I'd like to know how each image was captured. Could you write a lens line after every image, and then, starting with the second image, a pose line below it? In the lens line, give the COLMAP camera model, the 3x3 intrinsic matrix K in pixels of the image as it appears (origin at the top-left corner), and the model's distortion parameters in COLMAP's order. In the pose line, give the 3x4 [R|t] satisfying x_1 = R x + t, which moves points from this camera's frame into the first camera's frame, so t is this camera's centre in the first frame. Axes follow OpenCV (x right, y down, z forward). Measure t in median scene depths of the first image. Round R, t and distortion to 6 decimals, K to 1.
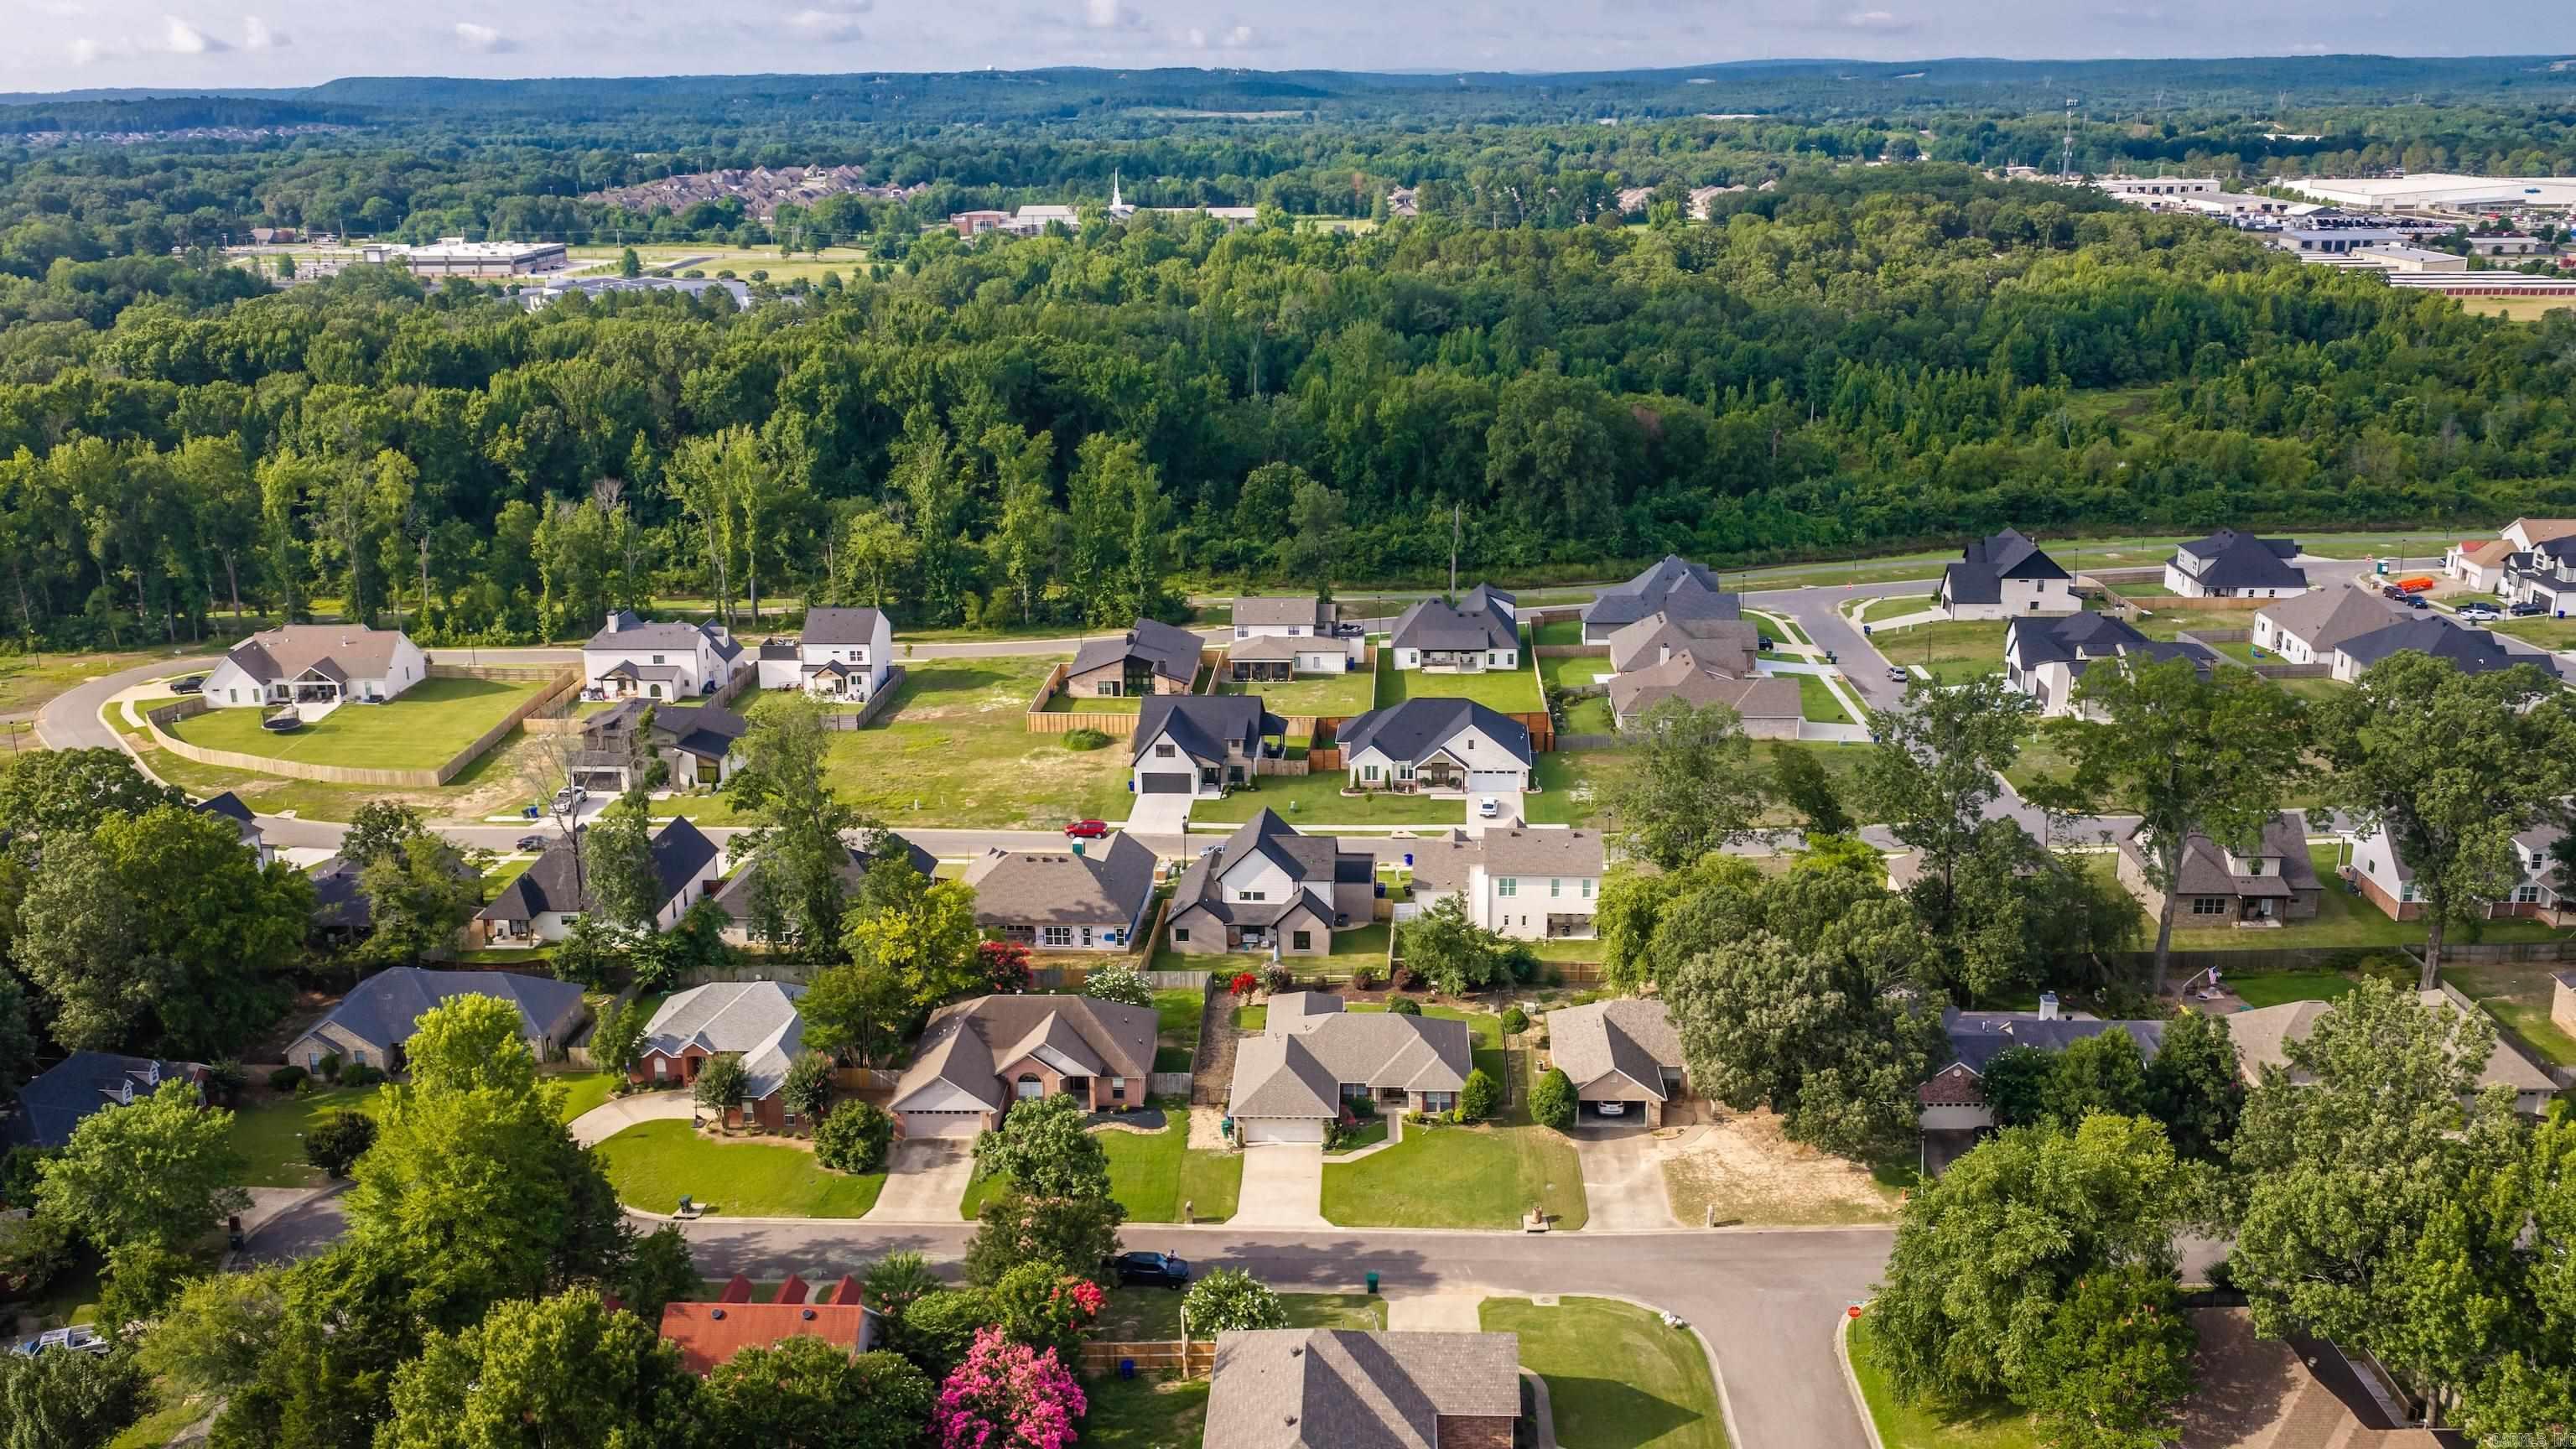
lens RADIAL K [[2181.8, 0, 1288.0], [0, 2181.8, 724.5], [0, 0, 1]] dist [0.035095, -0.083321]
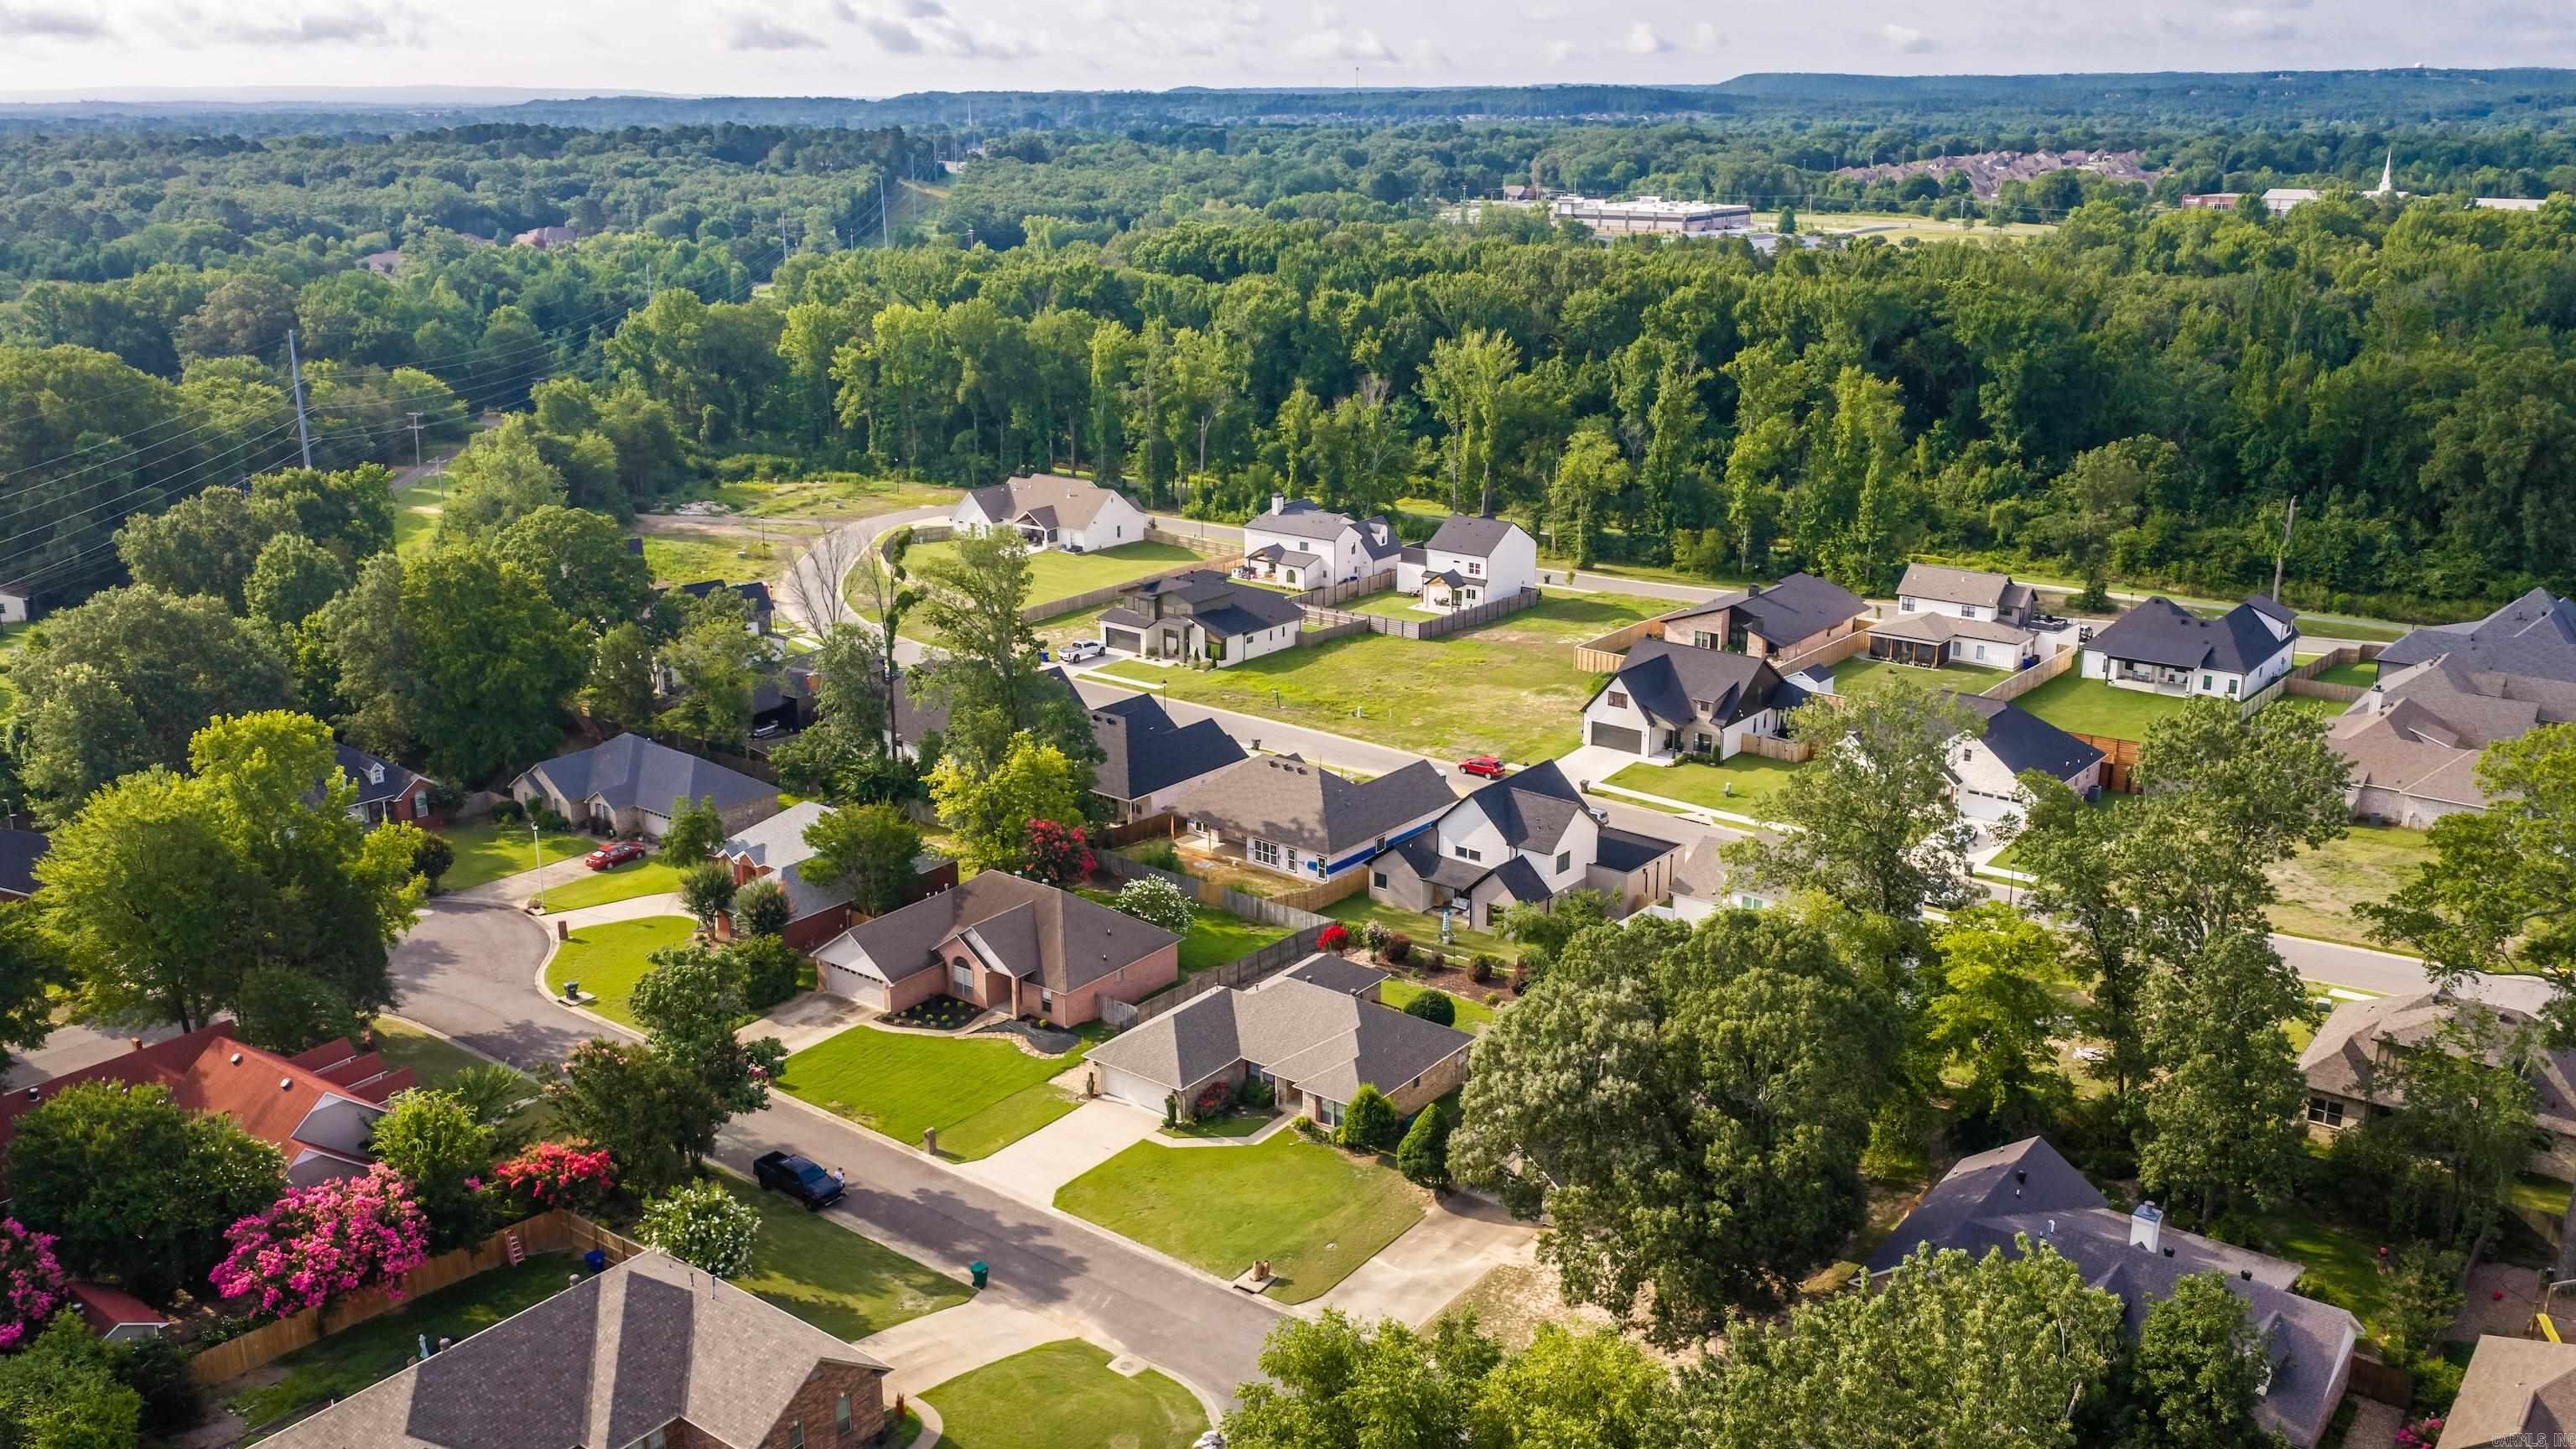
lens RADIAL K [[2133.7, 0, 1281.5], [0, 2133.7, 742.1], [0, 0, 1]] dist [0.035618, -0.076531]
pose [[0.816923, 0.175609, -0.549362, 0.251457], [-0.169093, 0.983587, 0.062965, -0.001744], [0.551402, 0.041456, 0.833209, 0.193145]]
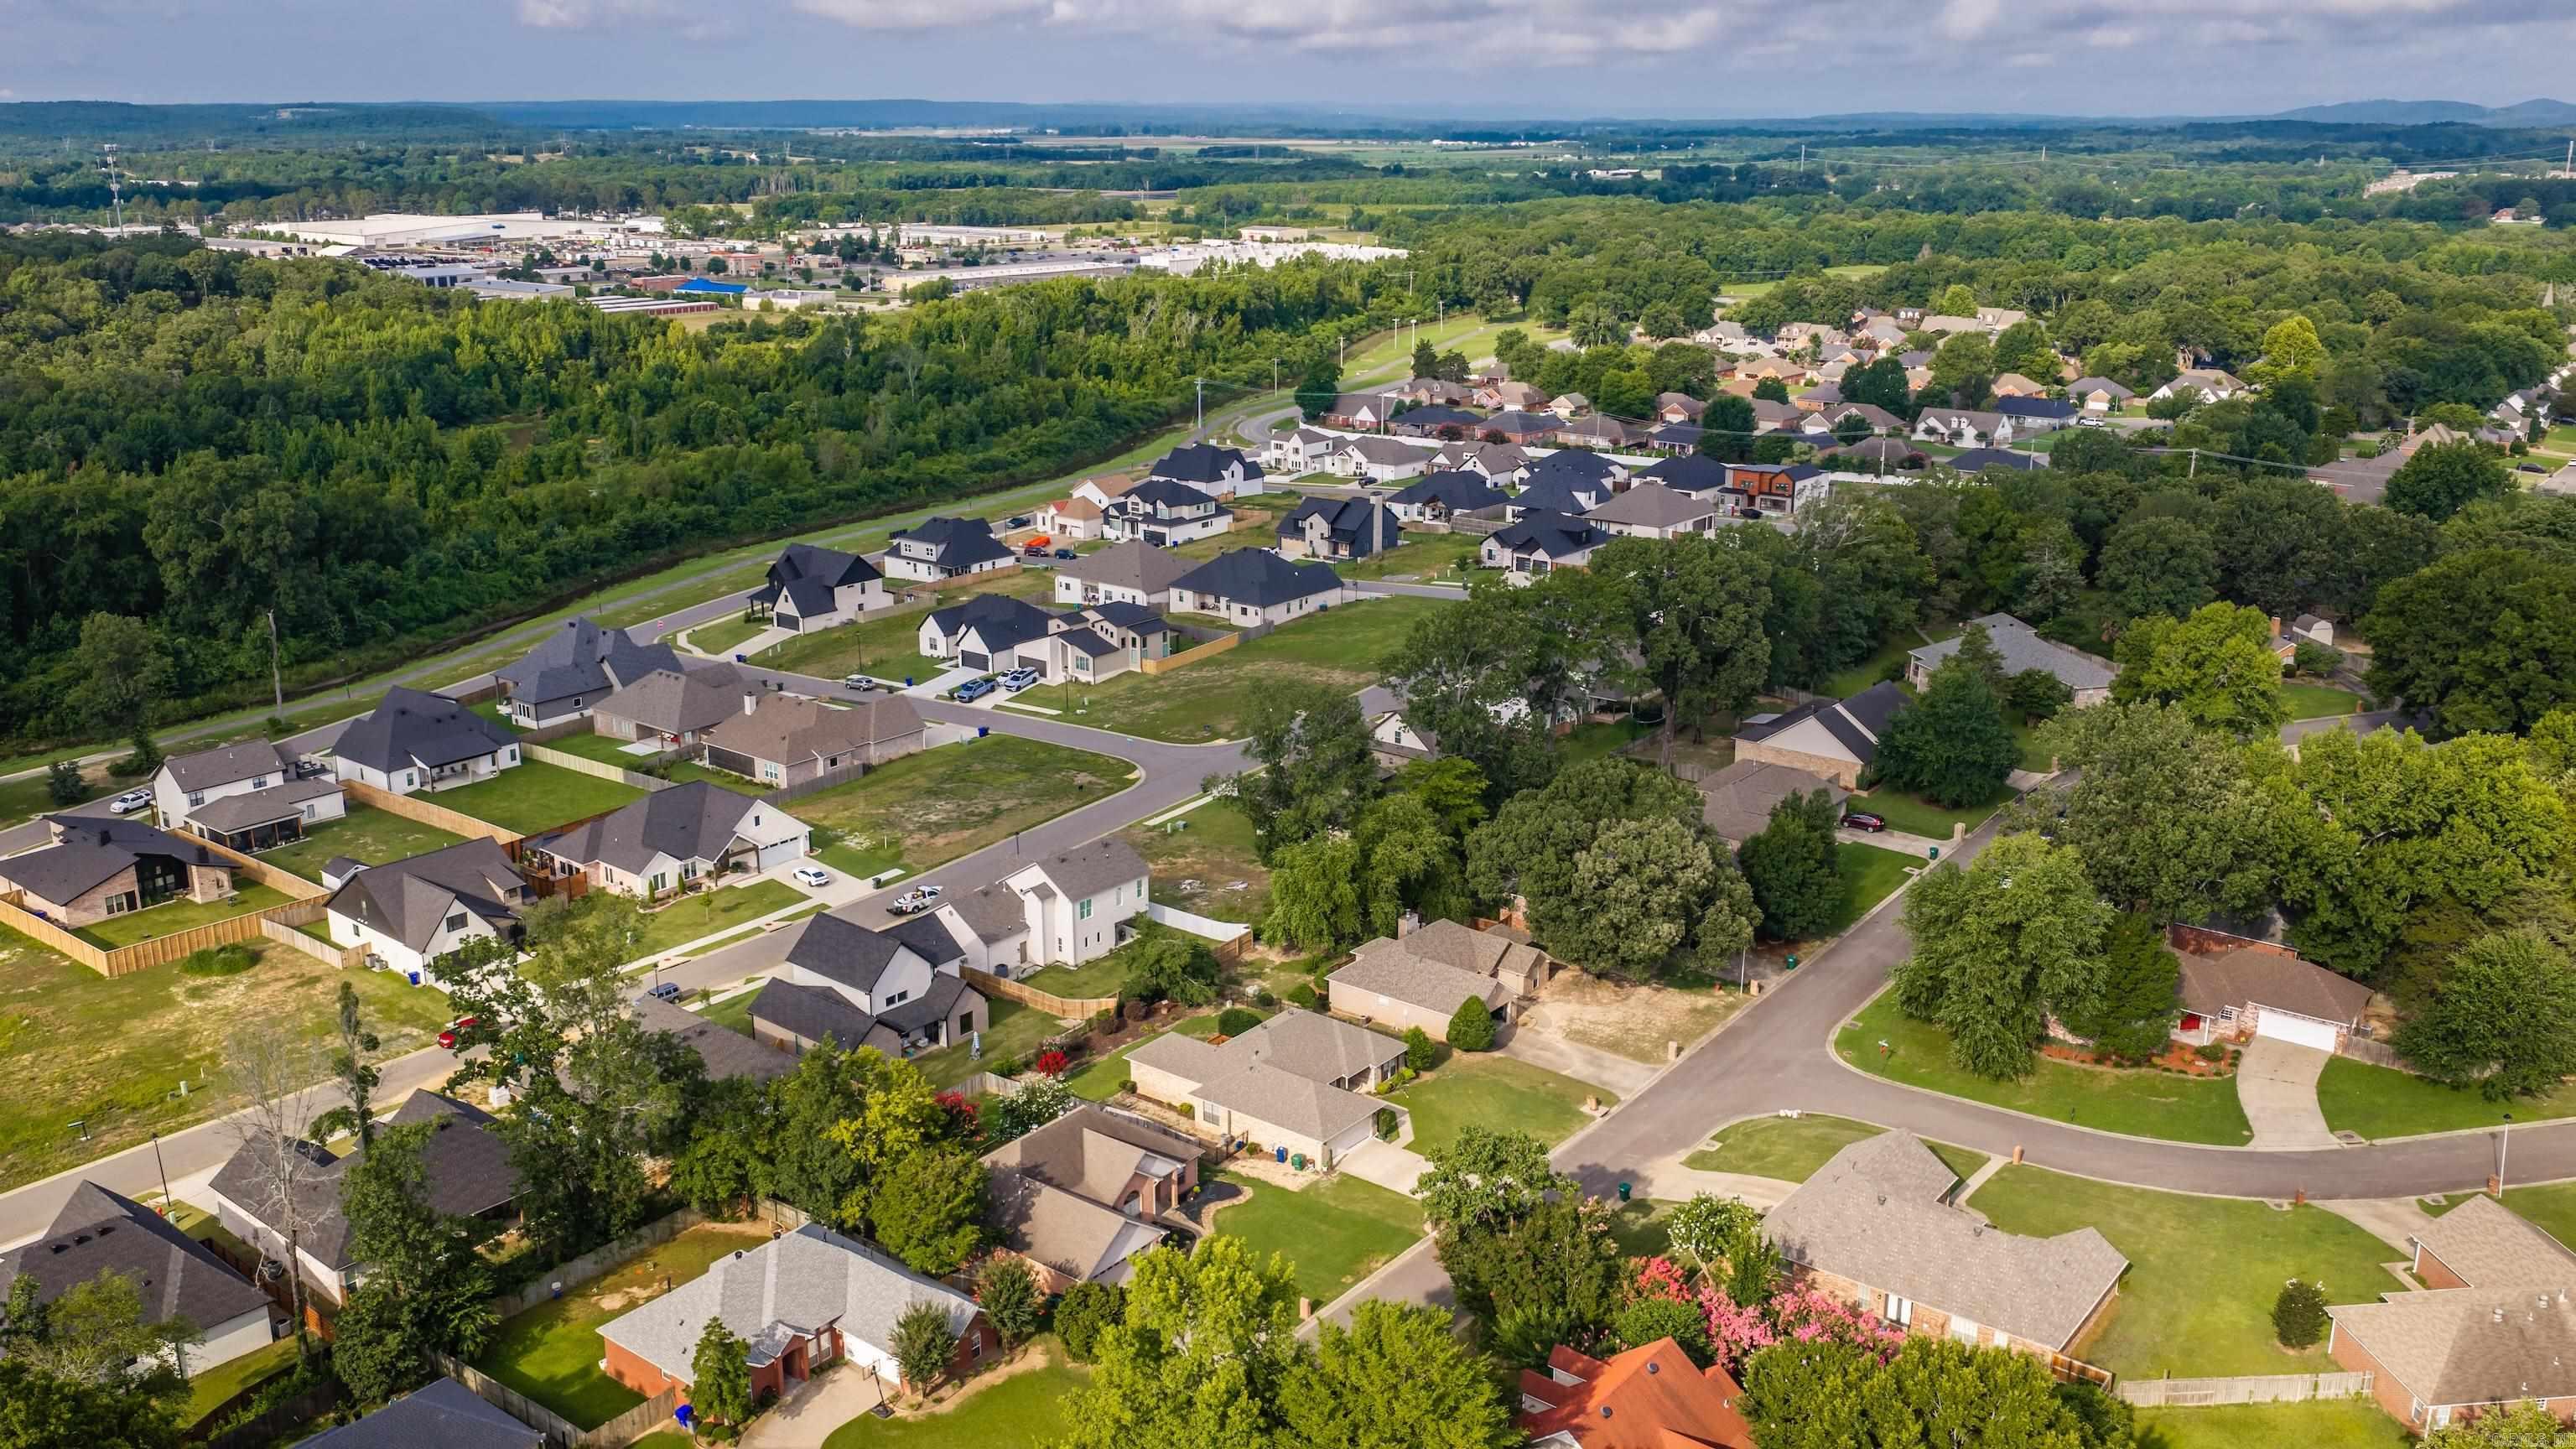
lens RADIAL K [[2133.7, 0, 1281.5], [0, 2133.7, 742.1], [0, 0, 1]] dist [0.035618, -0.076531]
pose [[0.578589, -0.217753, 0.786014, -0.417372], [0.223720, 0.969111, 0.103796, -0.057211], [-0.784337, 0.115792, 0.609433, 0.214742]]
